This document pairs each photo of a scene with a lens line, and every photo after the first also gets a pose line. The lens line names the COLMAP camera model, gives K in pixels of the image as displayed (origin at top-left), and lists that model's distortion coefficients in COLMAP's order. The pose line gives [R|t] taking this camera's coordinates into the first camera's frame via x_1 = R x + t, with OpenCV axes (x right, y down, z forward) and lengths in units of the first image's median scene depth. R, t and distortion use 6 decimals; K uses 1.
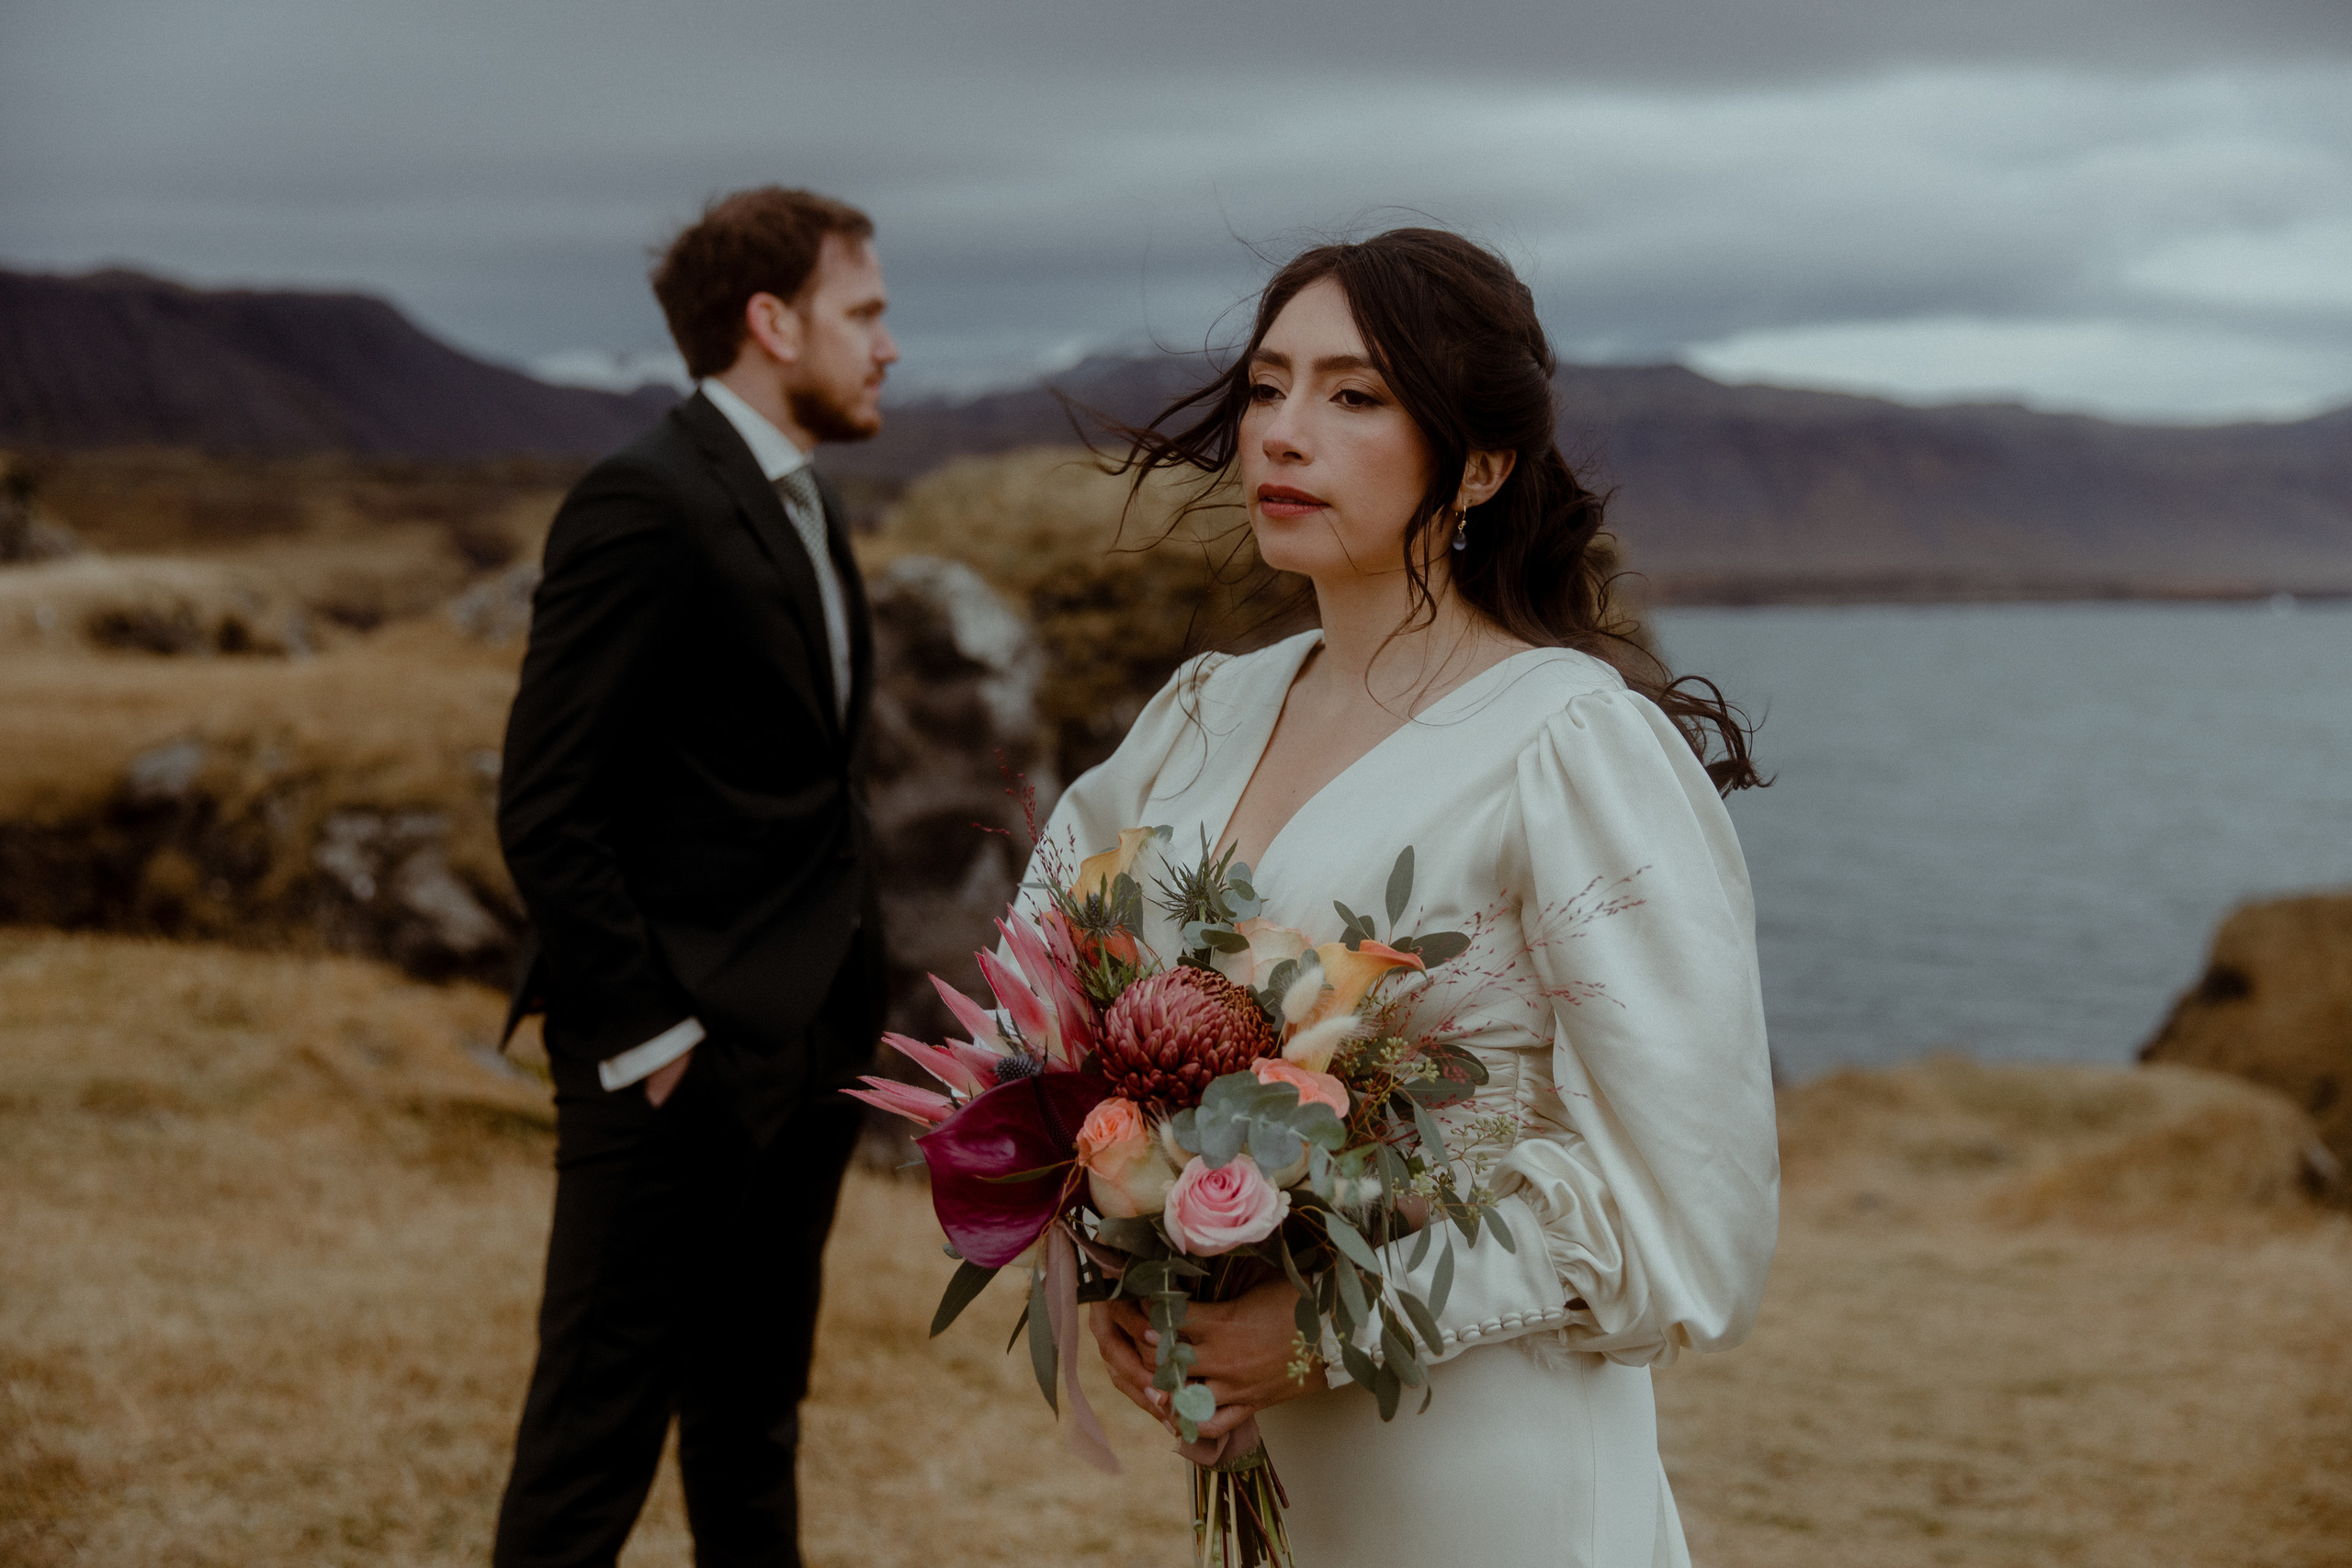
lens RADIAL K [[2783.7, 0, 1176.0], [0, 2783.7, 784.0], [0, 0, 1]] dist [0.011595, -0.018468]
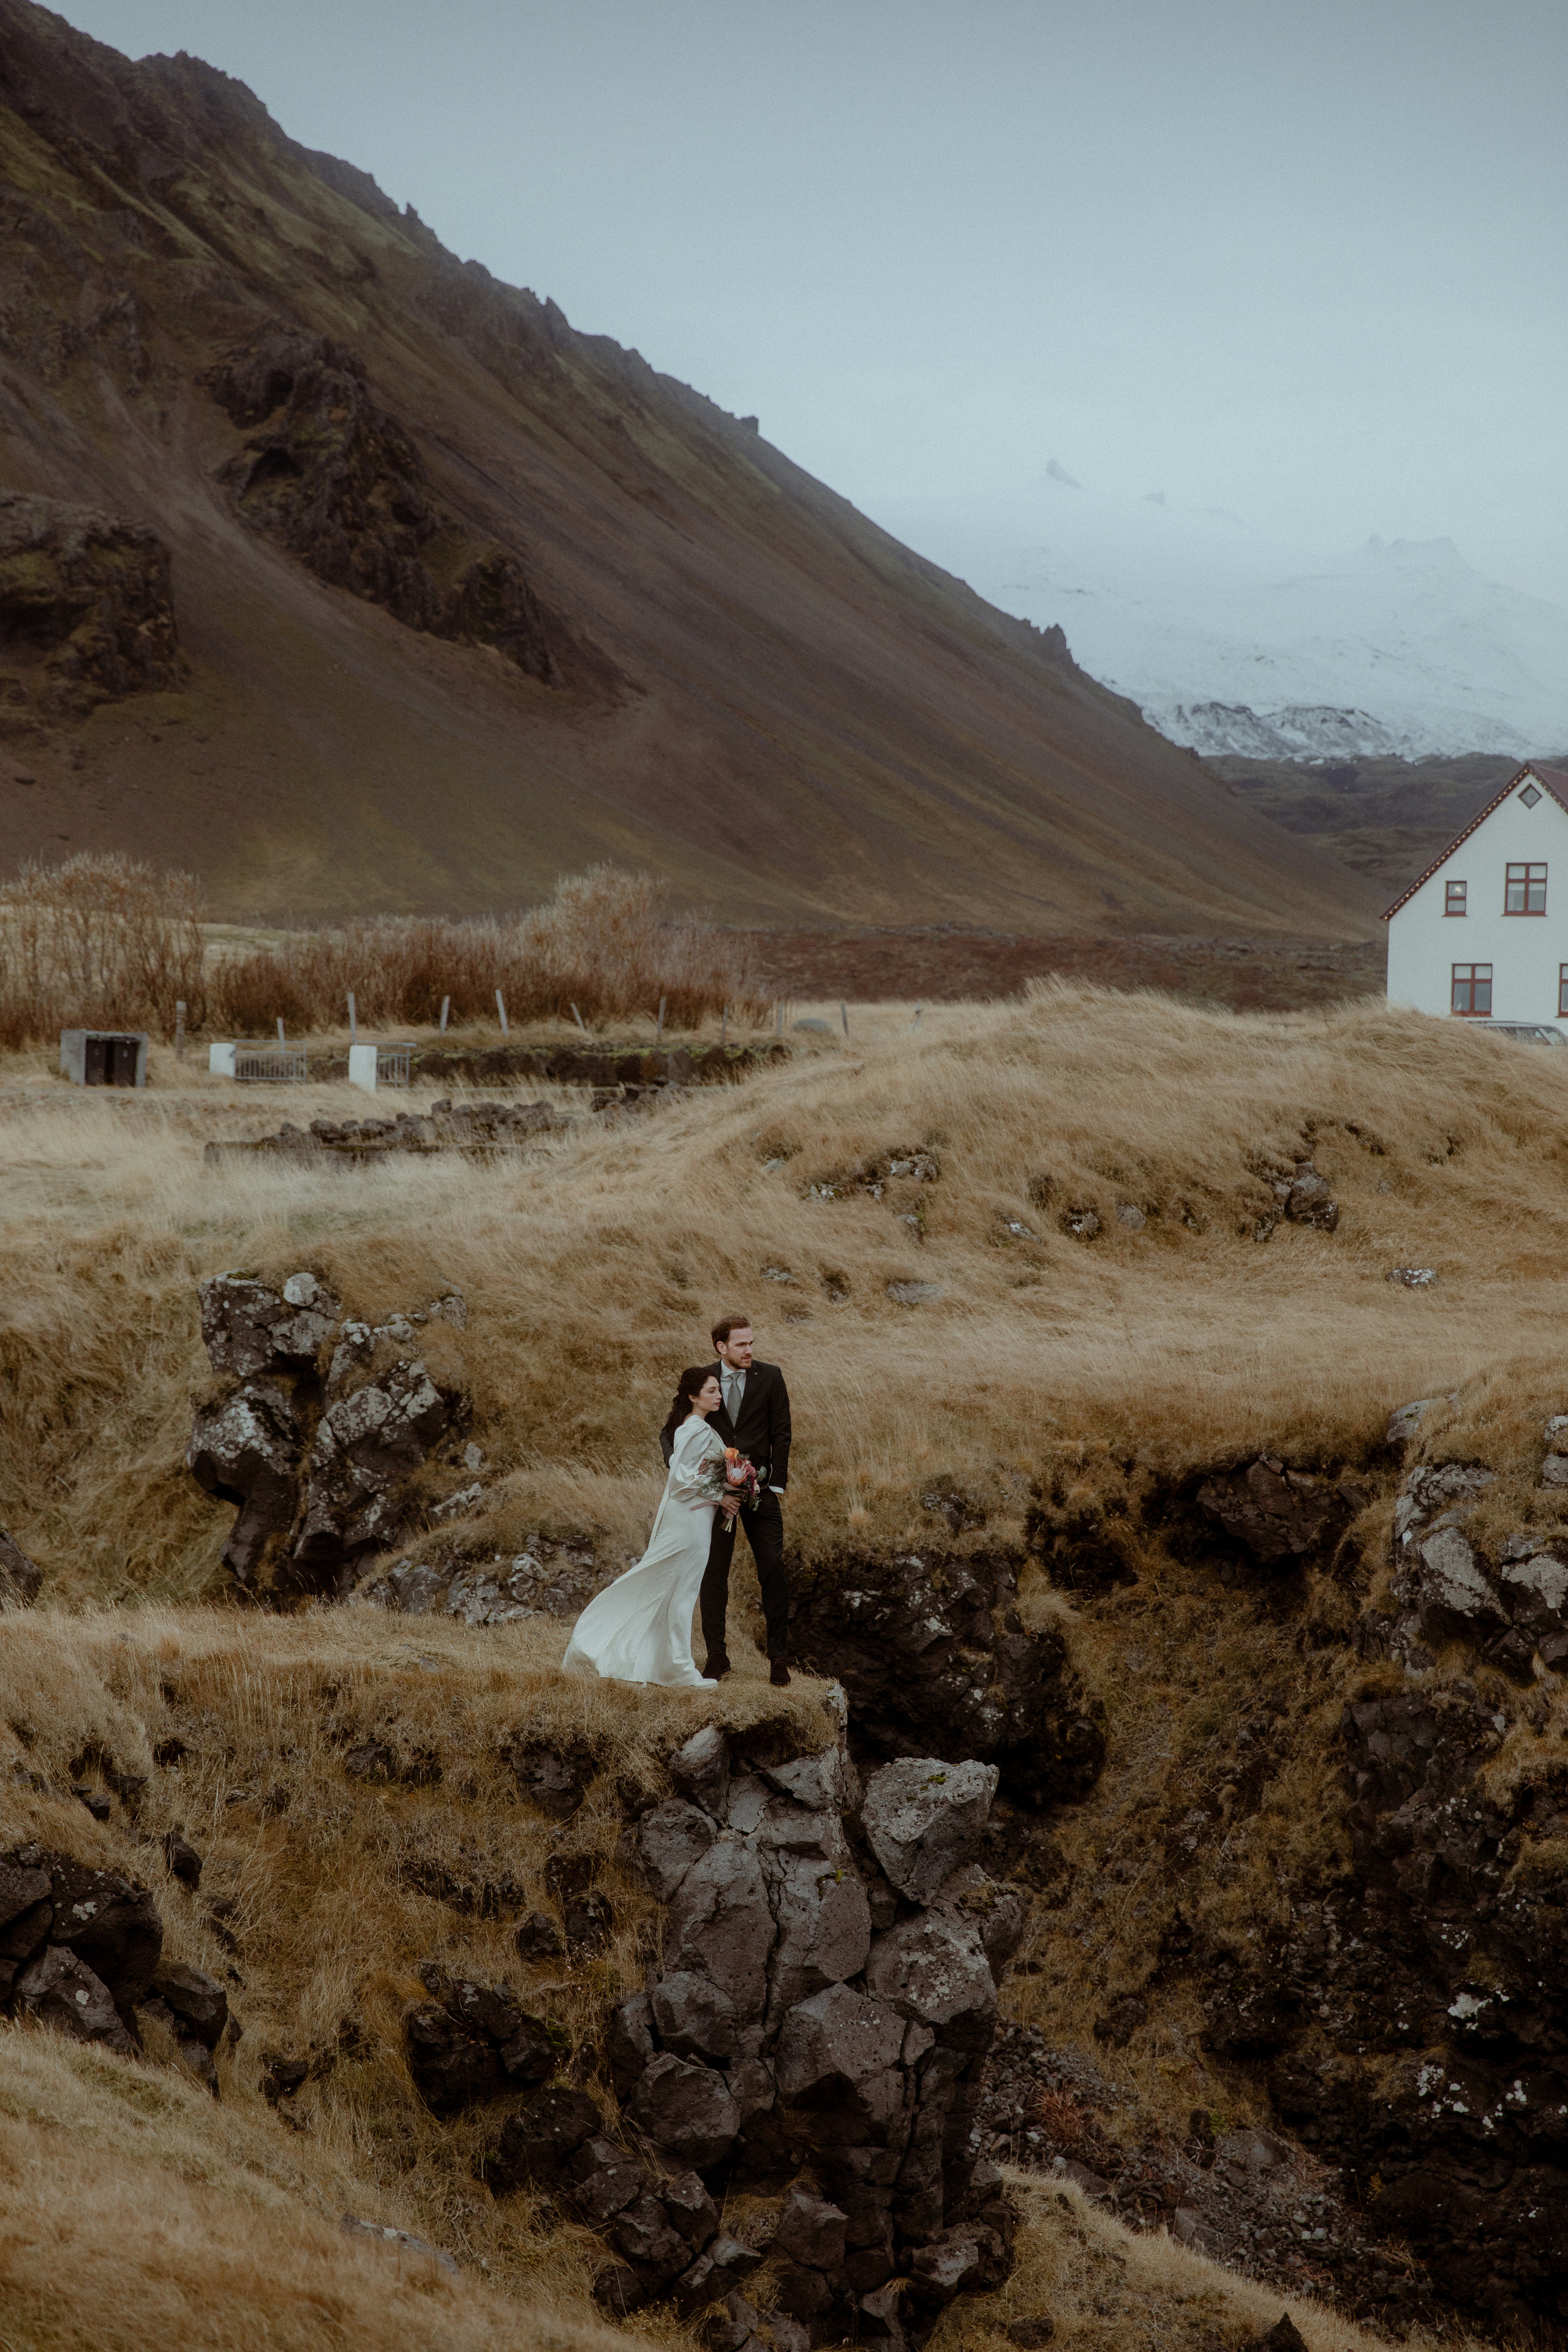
lens RADIAL K [[4492.8, 0, 784.0], [0, 4492.8, 1176.0], [0, 0, 1]] dist [0.014683, -0.042538]
pose [[0.446488, 0.014583, -0.894671, 3.312872], [-0.093071, 0.995201, -0.030225, -0.067693], [0.889936, 0.096763, 0.445702, 0.330126]]
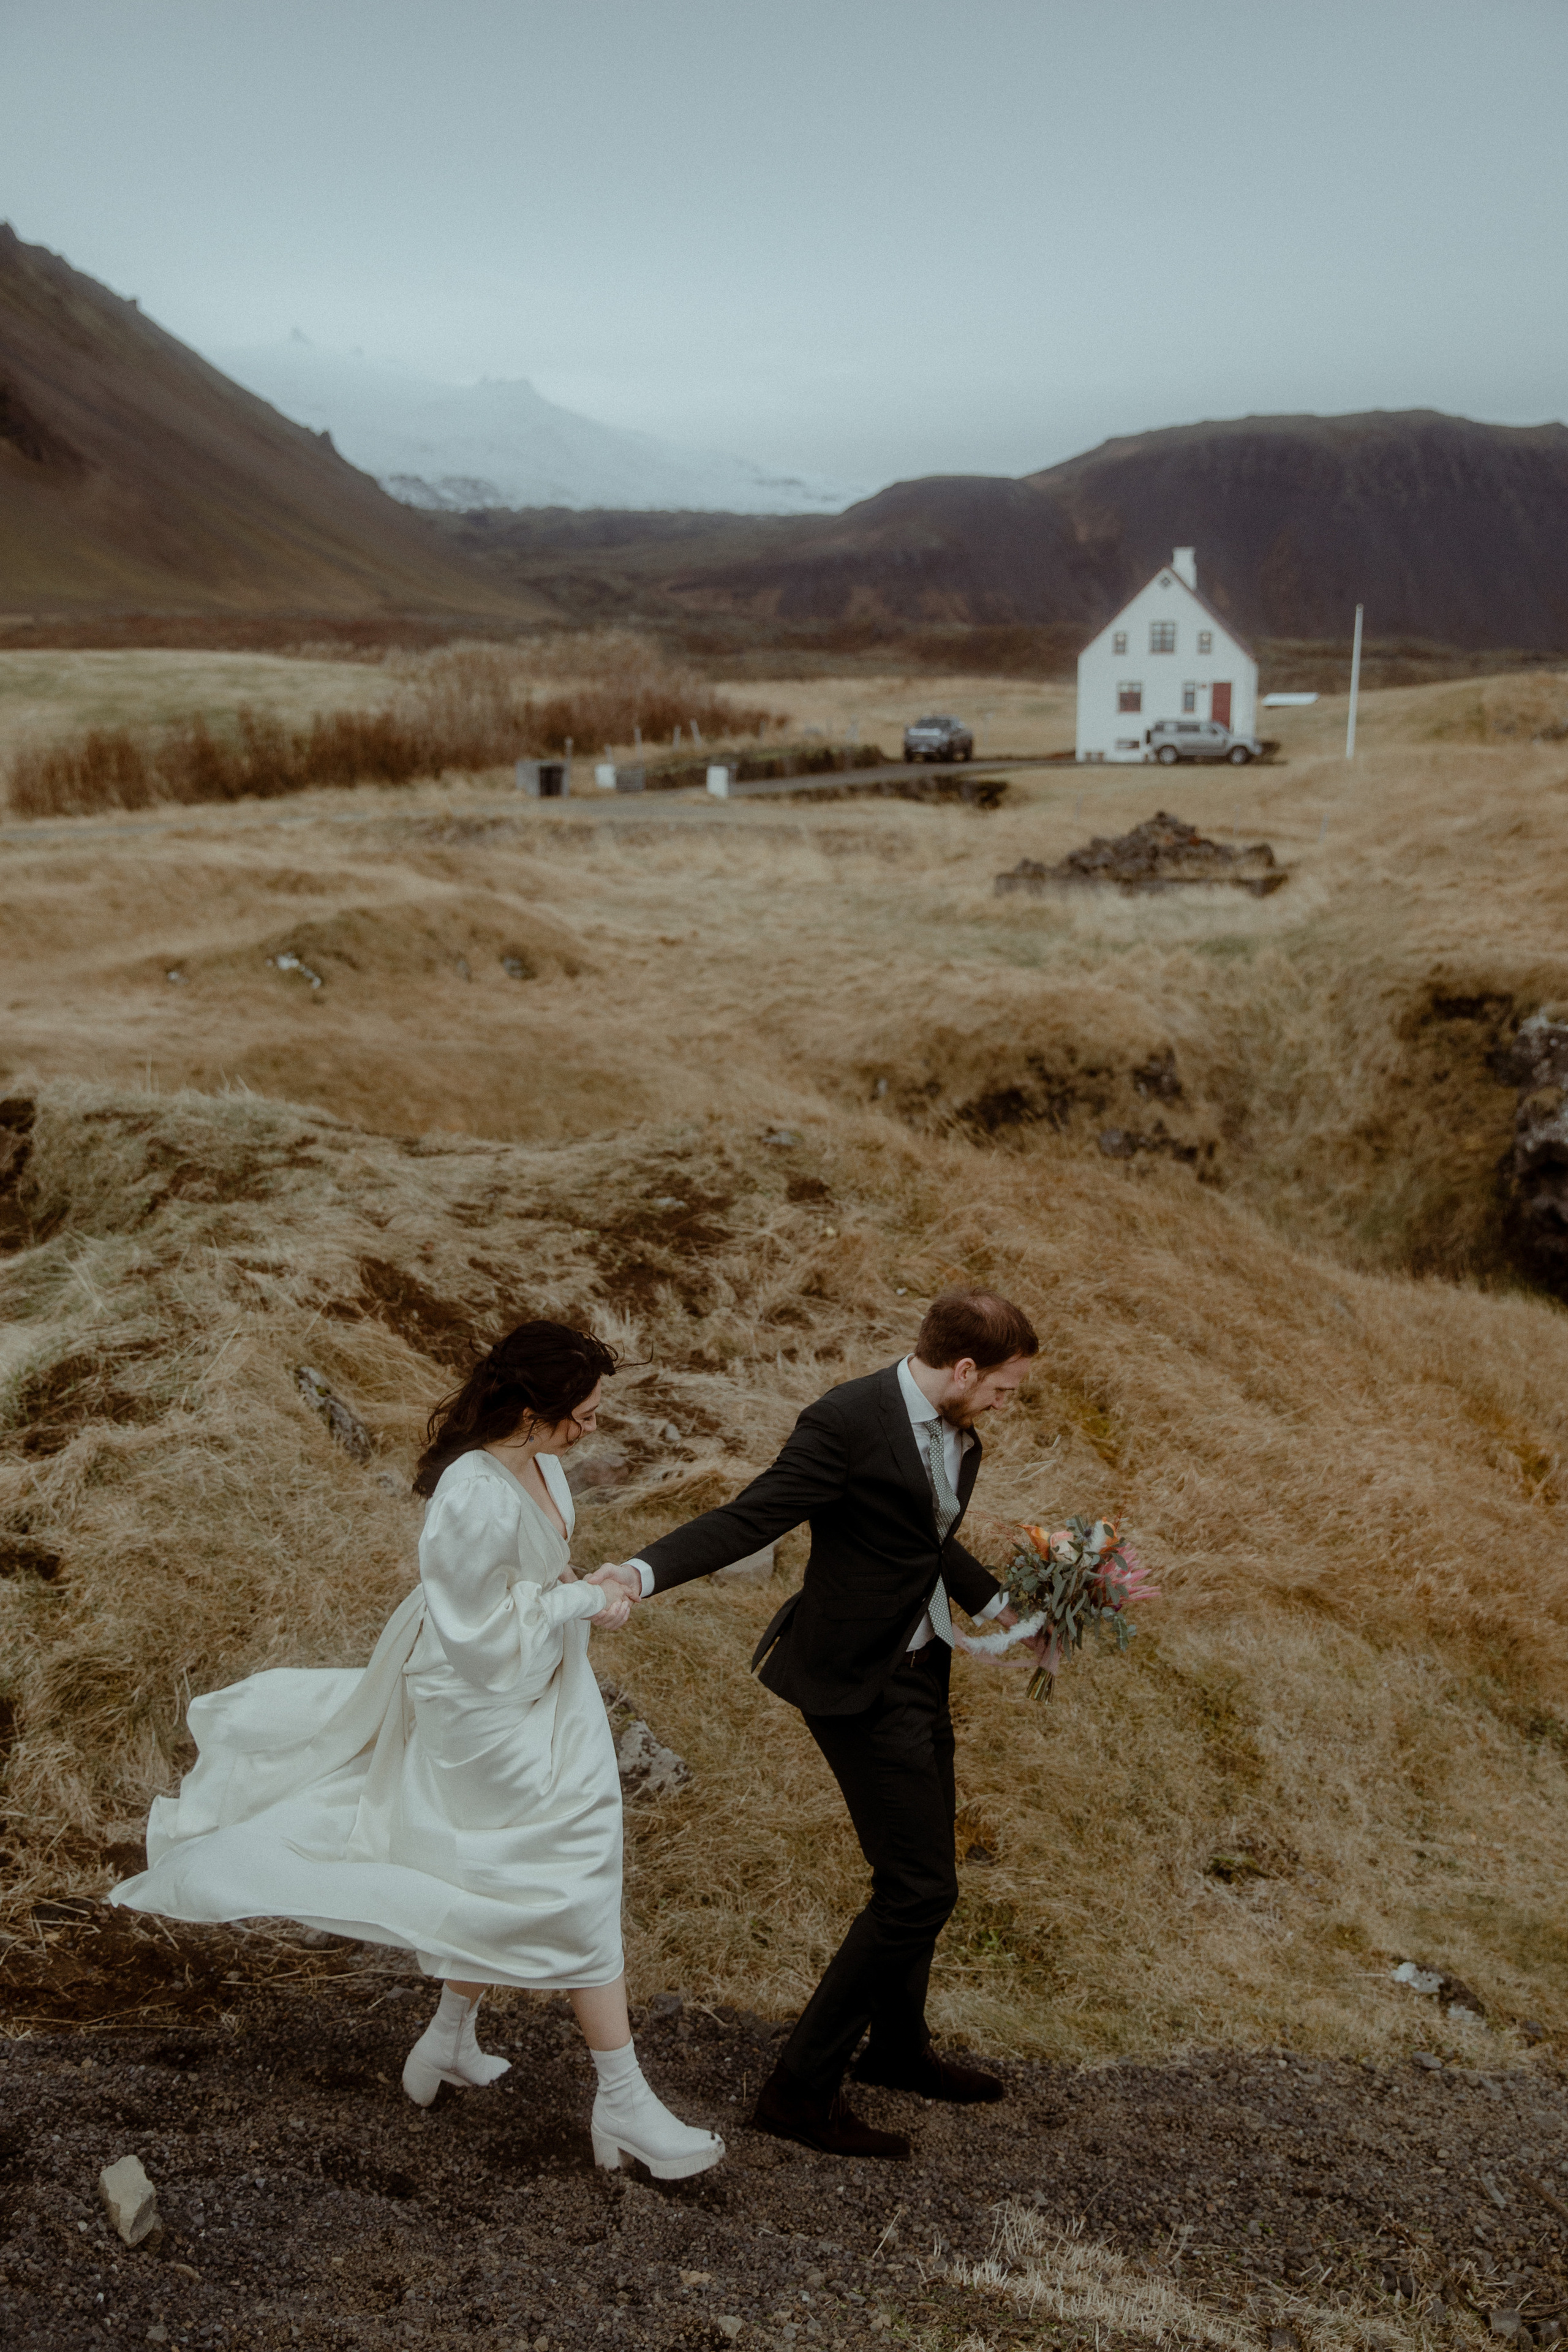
lens RADIAL K [[2442.9, 0, 784.0], [0, 2442.9, 1176.0], [0, 0, 1]] dist [0.021597, -0.002823]
pose [[0.657661, 0.133714, -0.741352, 0.310157], [-0.061413, 0.990362, 0.124146, -0.255309], [0.750807, -0.036117, 0.659534, -1.997125]]
